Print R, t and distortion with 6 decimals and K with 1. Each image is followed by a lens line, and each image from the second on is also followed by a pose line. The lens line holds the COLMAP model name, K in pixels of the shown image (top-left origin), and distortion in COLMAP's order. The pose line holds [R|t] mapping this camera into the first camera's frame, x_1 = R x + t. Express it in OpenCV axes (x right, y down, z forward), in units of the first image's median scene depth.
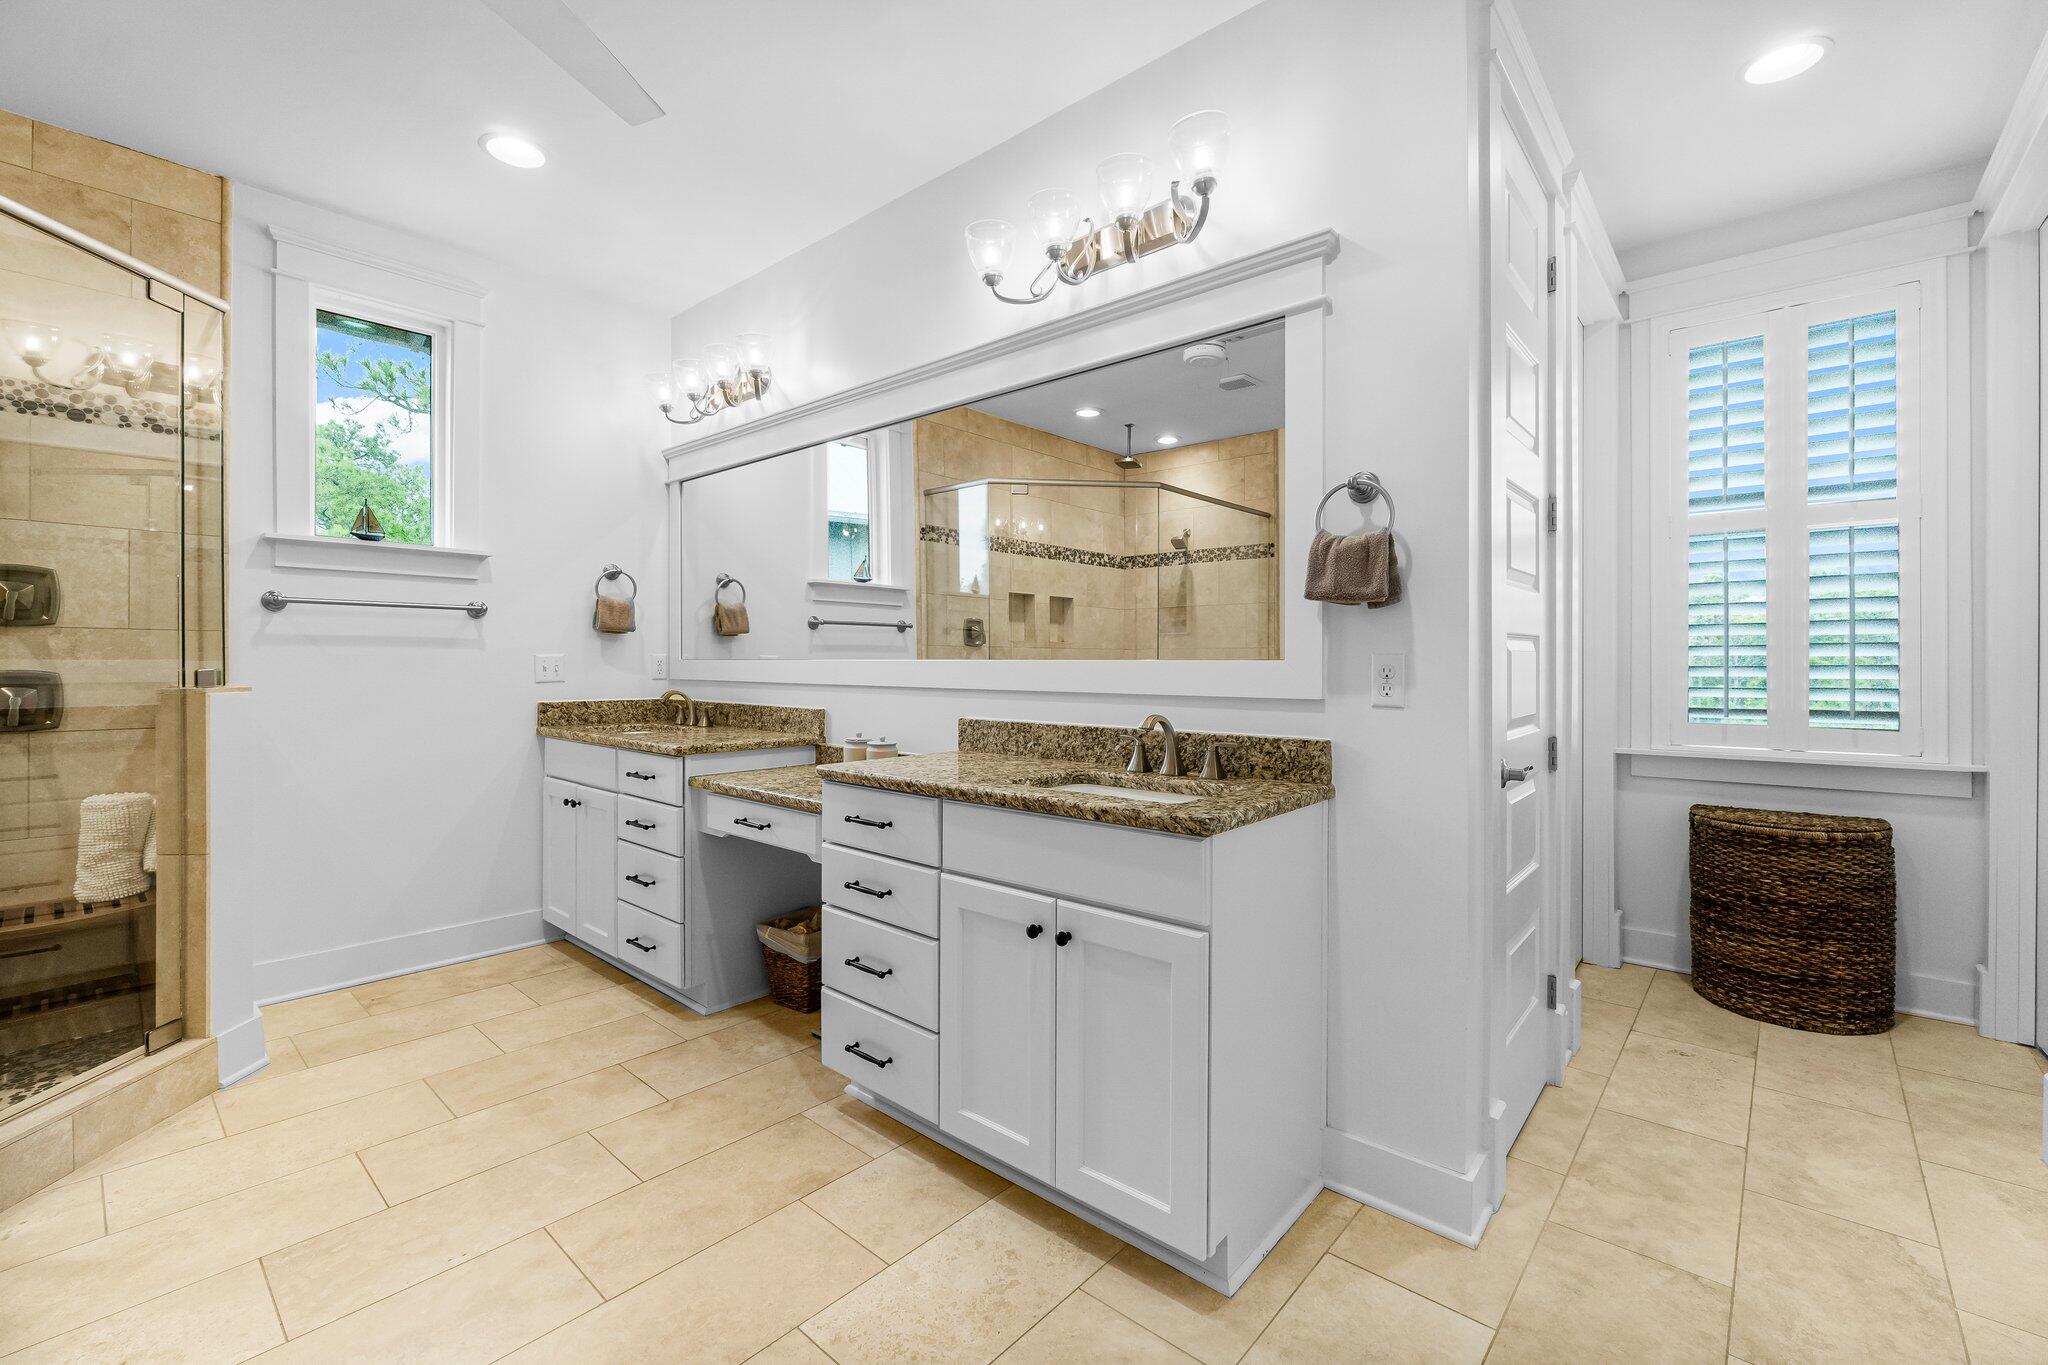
lens RADIAL K [[873.7, 0, 1019.5], [0, 873.7, 670.9], [0, 0, 1]] dist [-0.009926, 0.000001]
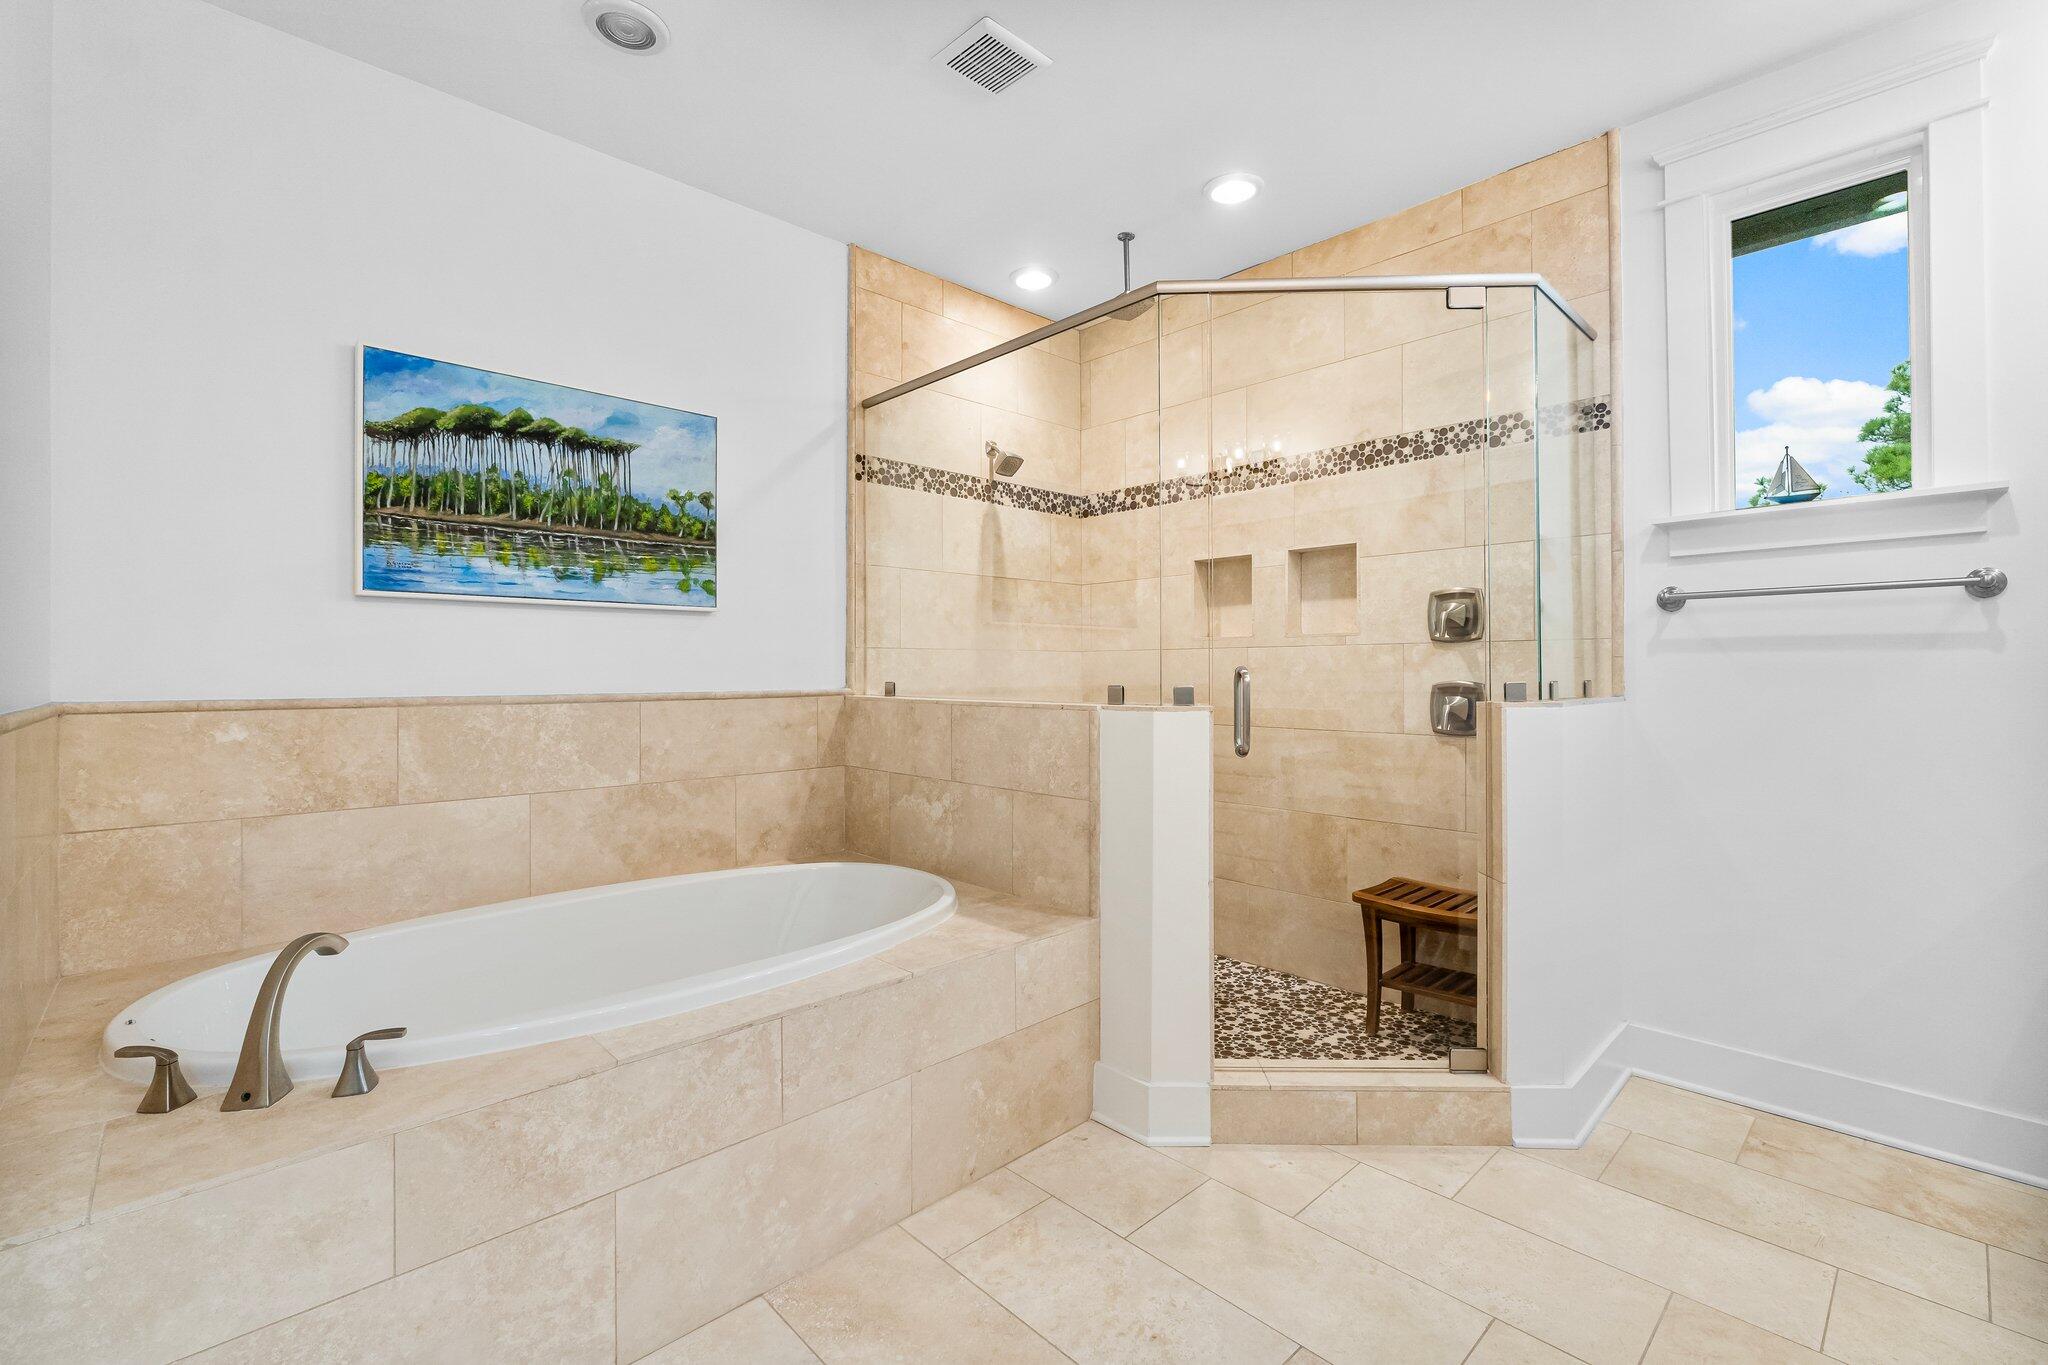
lens RADIAL K [[873.7, 0, 1020.5], [0, 873.7, 668.7], [0, 0, 1]] dist [-0.009926, 0.000001]
pose [[-0.086004, -0.007475, -0.996267, 0.021853], [-0.004475, 0.999965, -0.007116, -0.005296], [0.996285, 0.003846, -0.086035, 0.464913]]
